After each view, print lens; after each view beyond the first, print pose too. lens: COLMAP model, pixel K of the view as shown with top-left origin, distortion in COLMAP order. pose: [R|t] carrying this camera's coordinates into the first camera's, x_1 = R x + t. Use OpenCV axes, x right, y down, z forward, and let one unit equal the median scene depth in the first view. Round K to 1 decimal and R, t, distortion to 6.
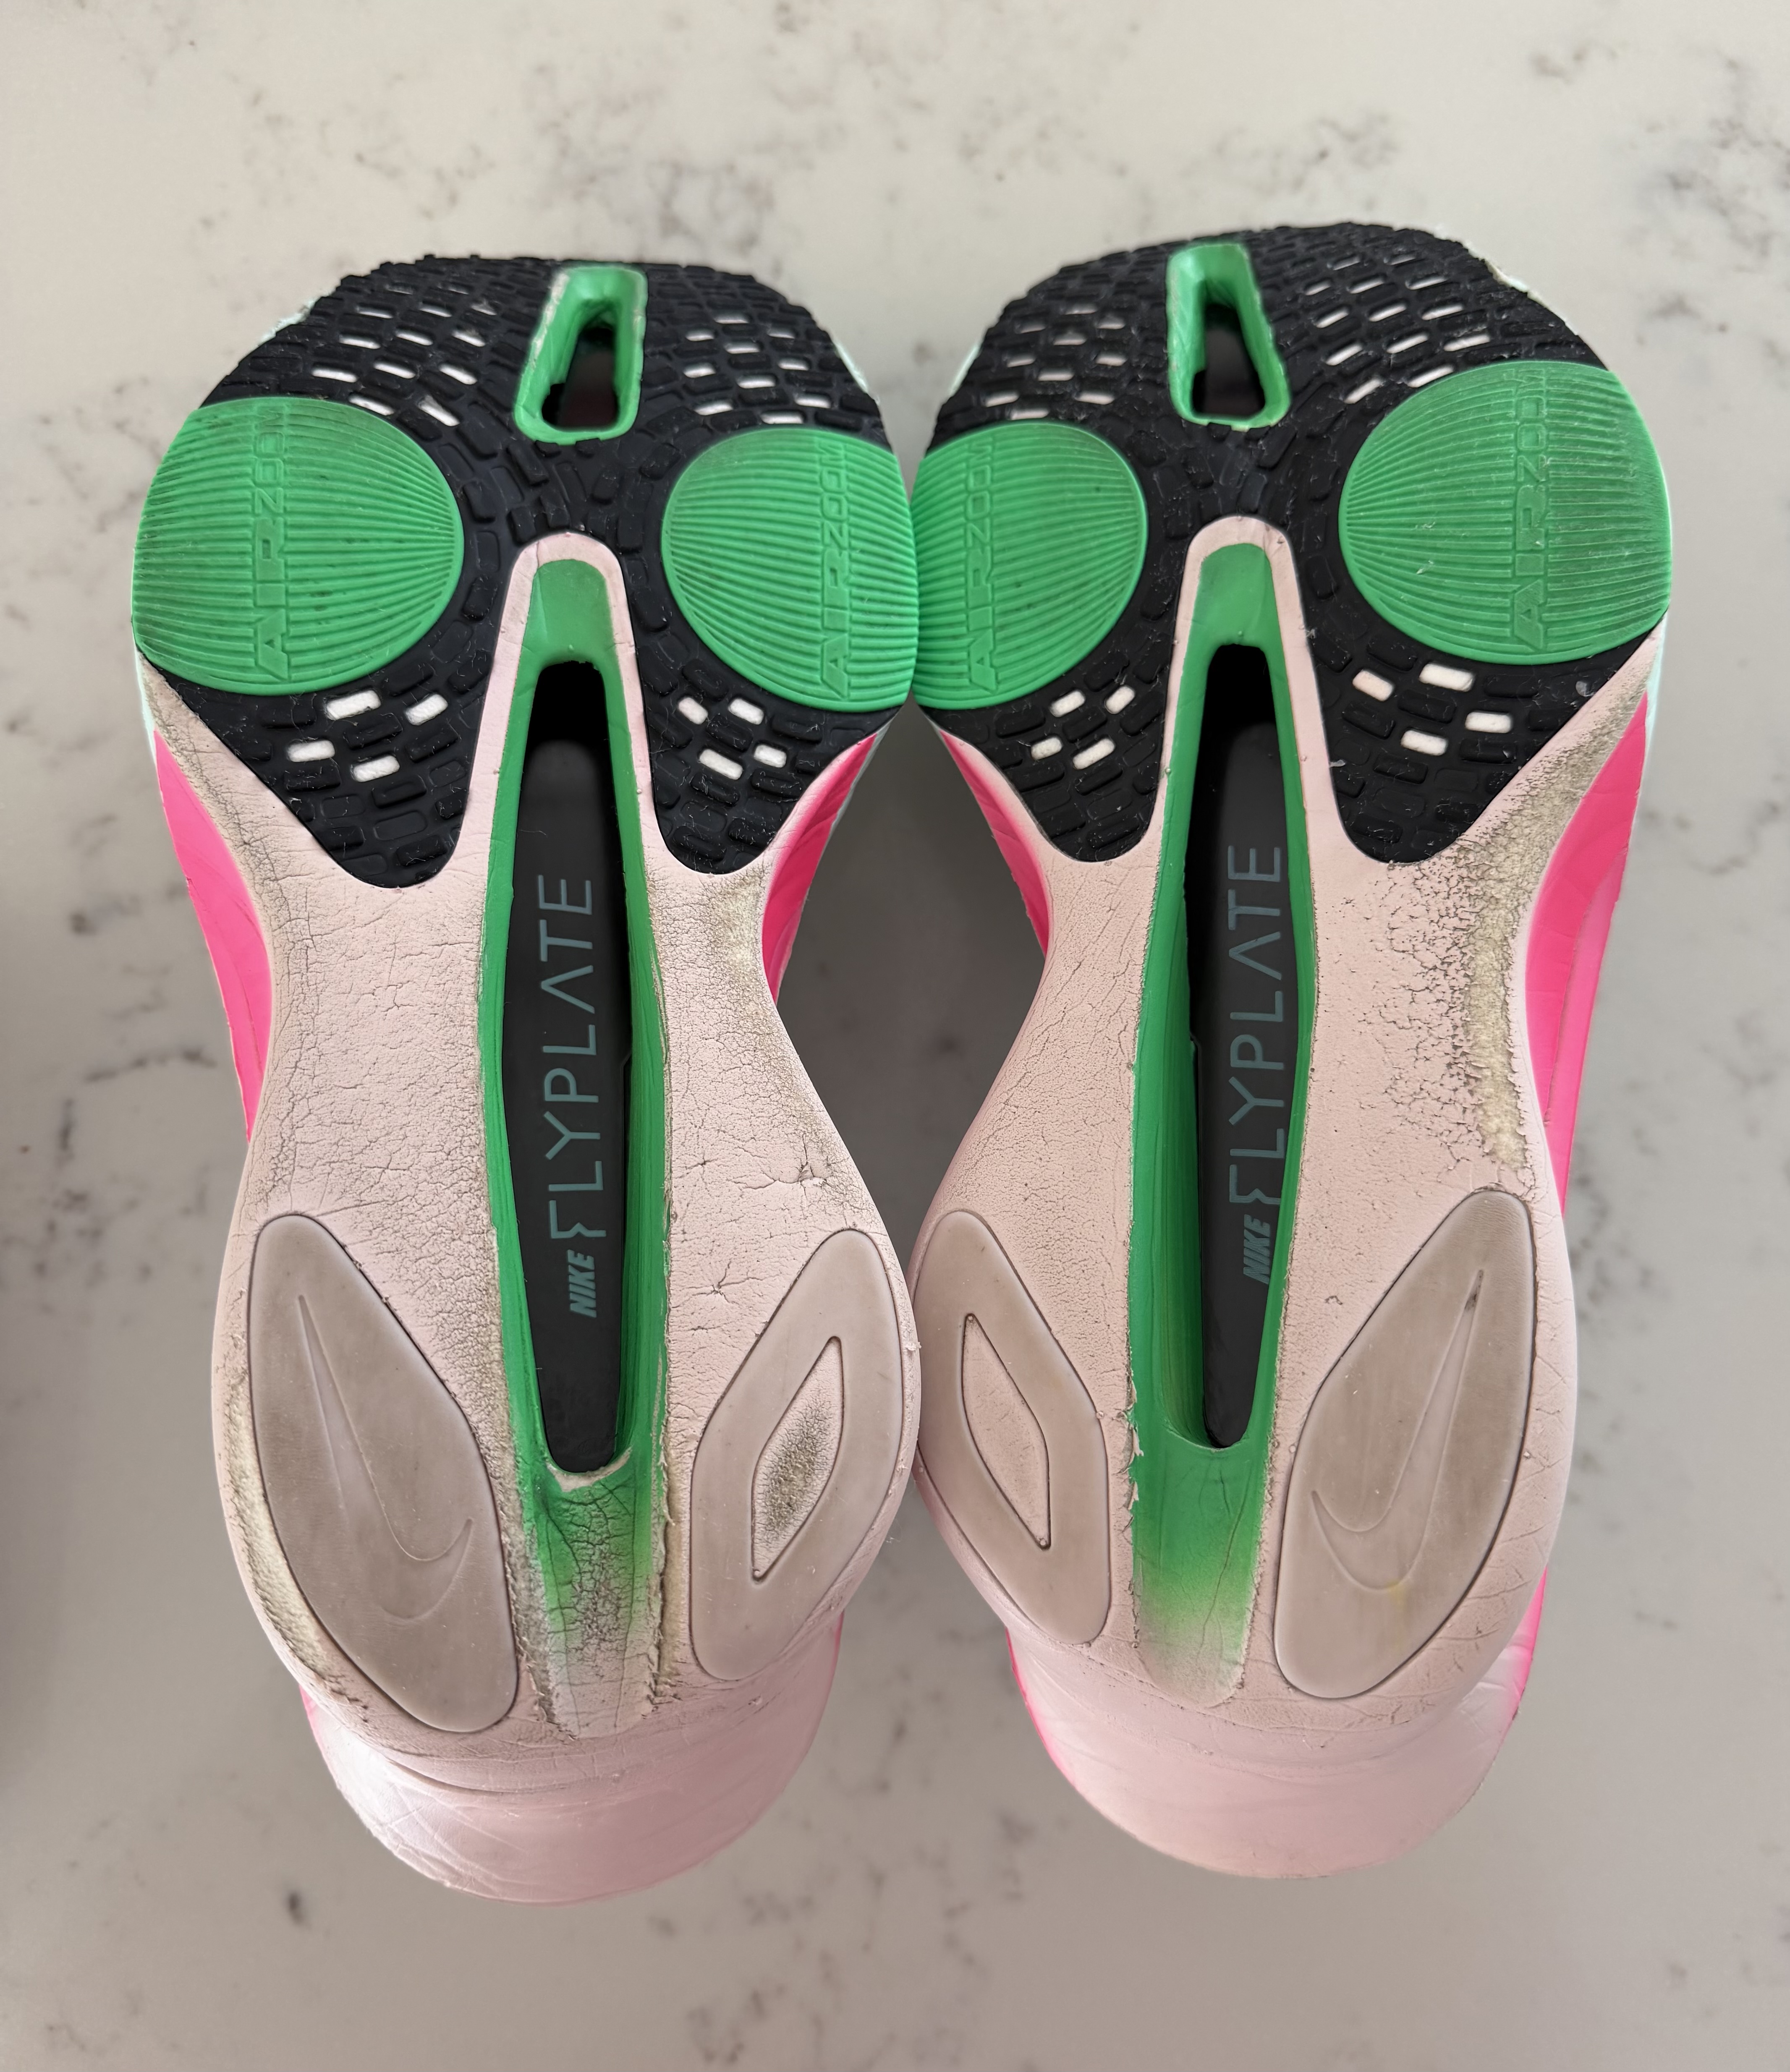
lens RADIAL K [[1539.2, 0, 915.5], [0, 1539.2, 896.3], [0, 0, 1]] dist [-0.000763, -0.021215]
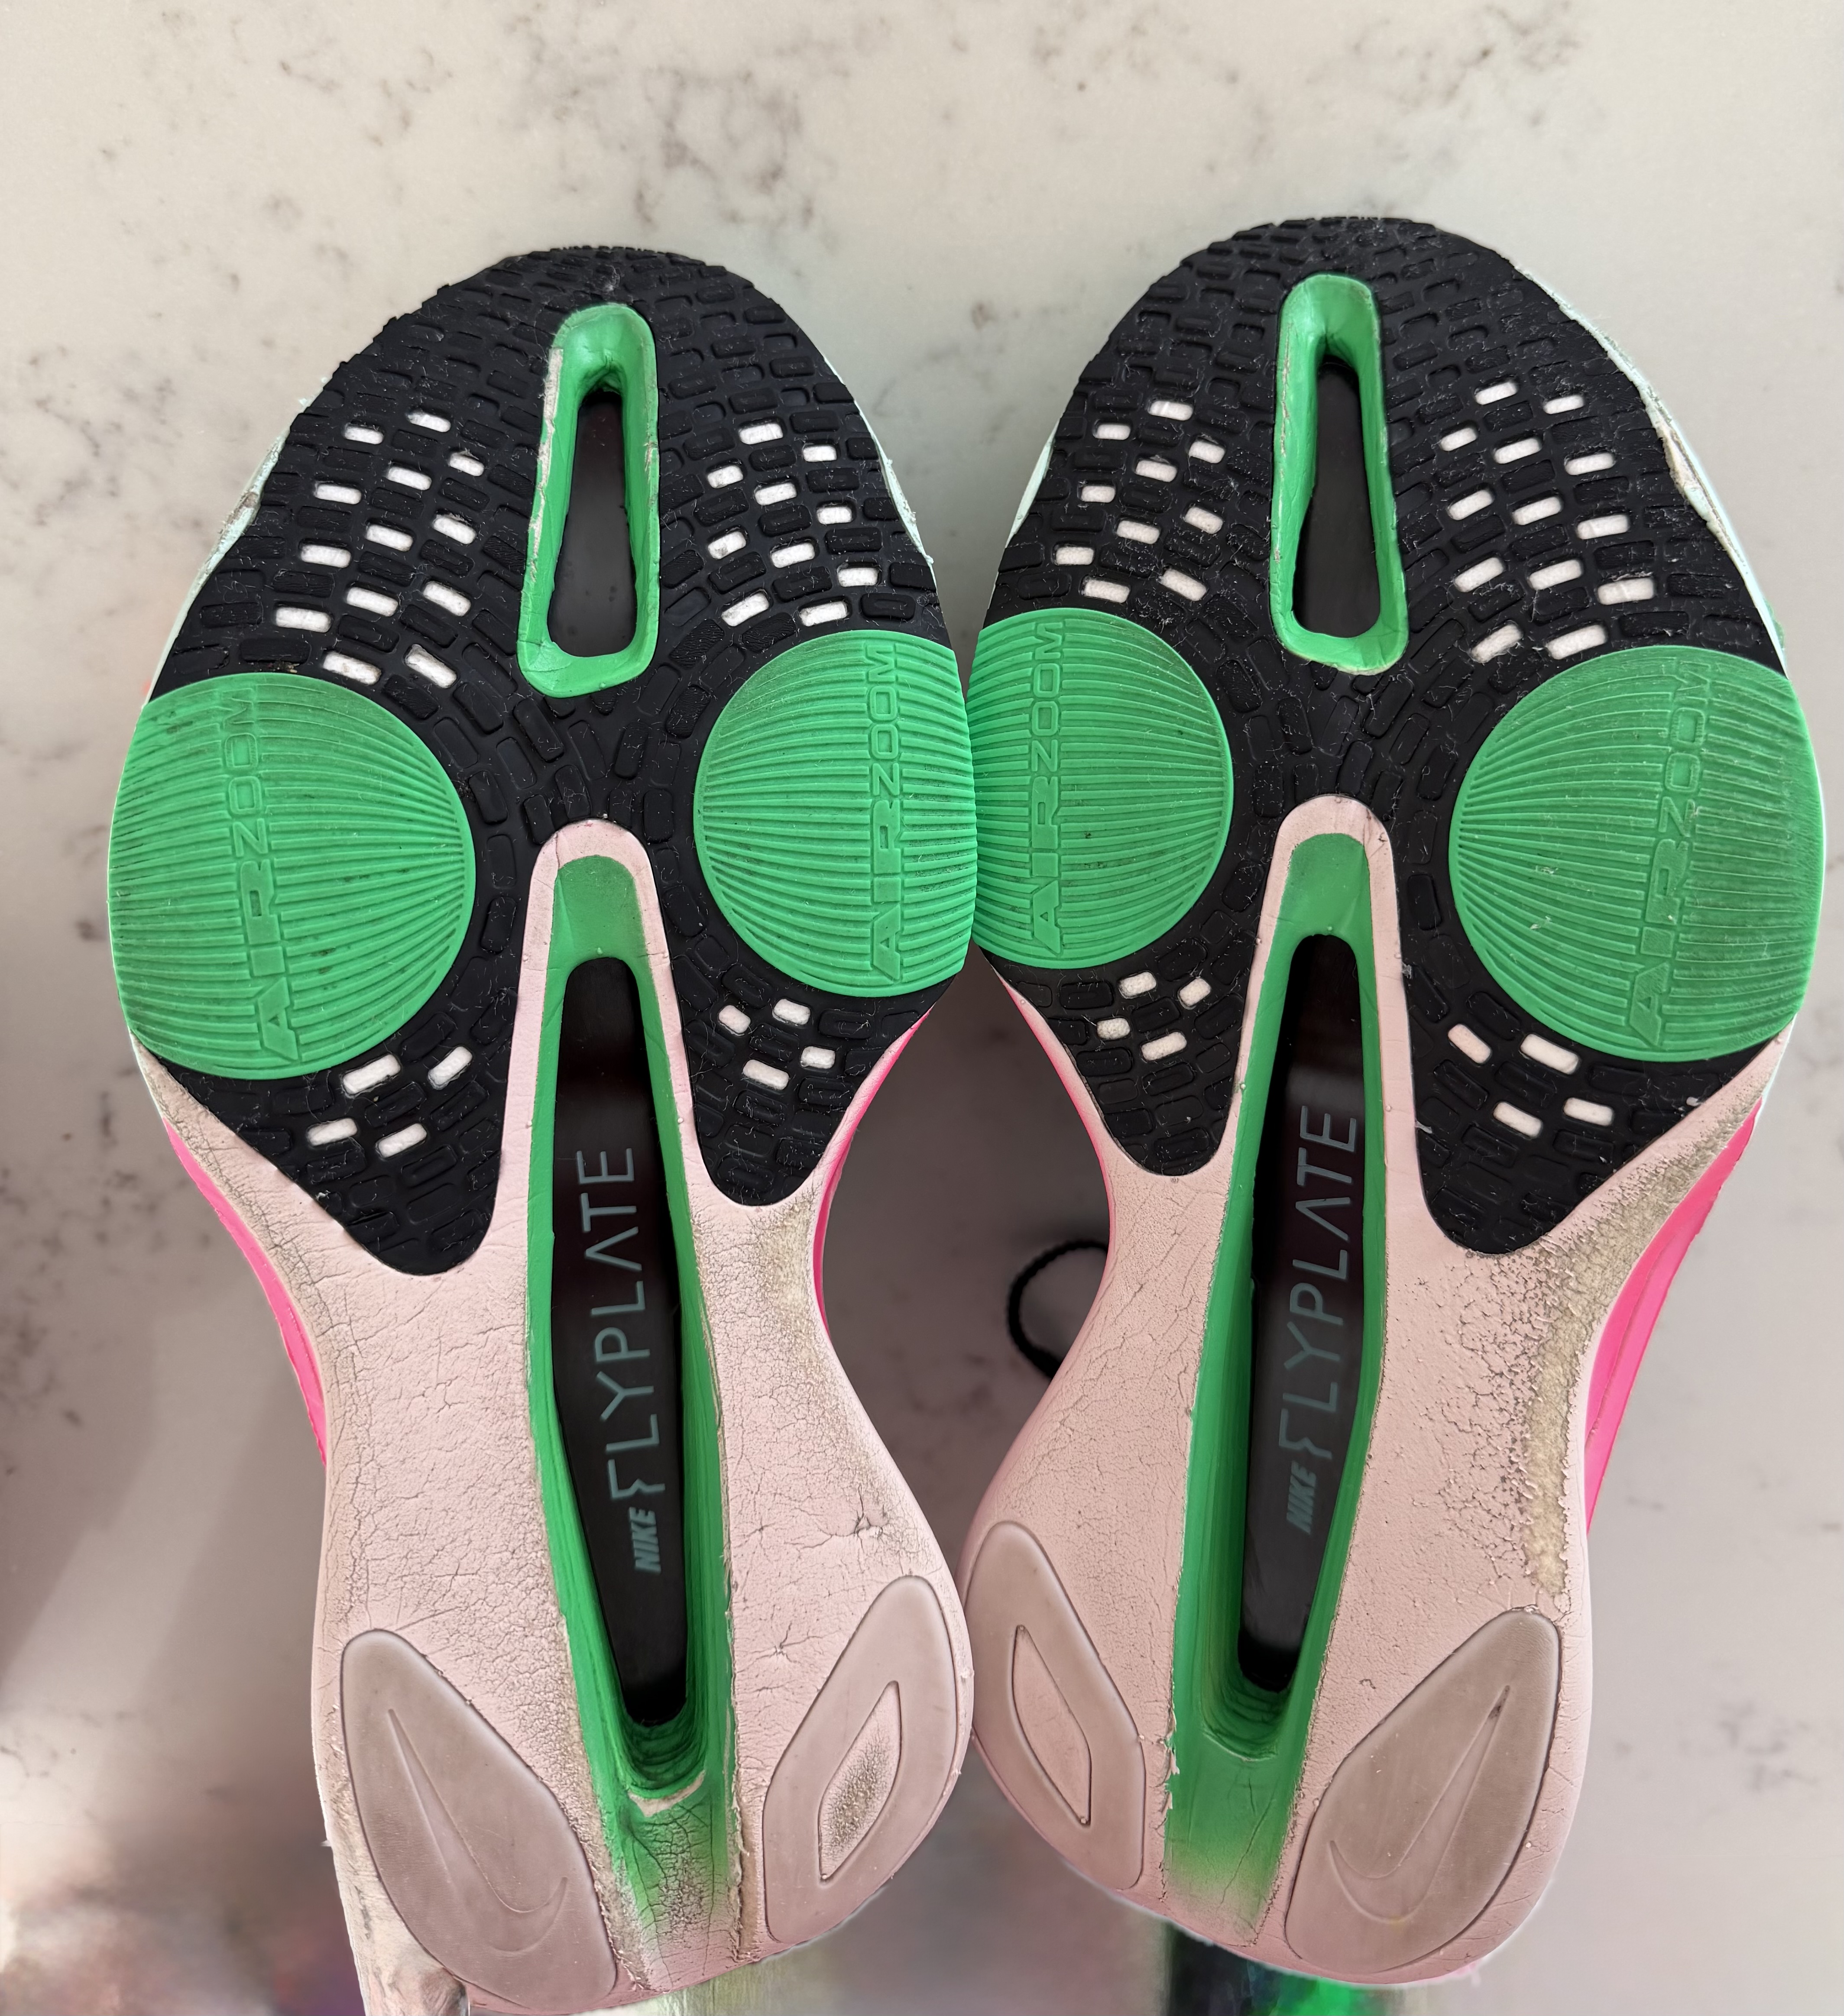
lens RADIAL K [[1619.9, 0, 949.6], [0, 1619.9, 734.3], [0, 0, 1]] dist [0.031272, -0.071801]
pose [[0.999969, 0.007591, -0.002289, -0.013880], [-0.006518, 0.951430, 0.307798, -0.603200], [0.004515, -0.307773, 0.951449, 0.124167]]
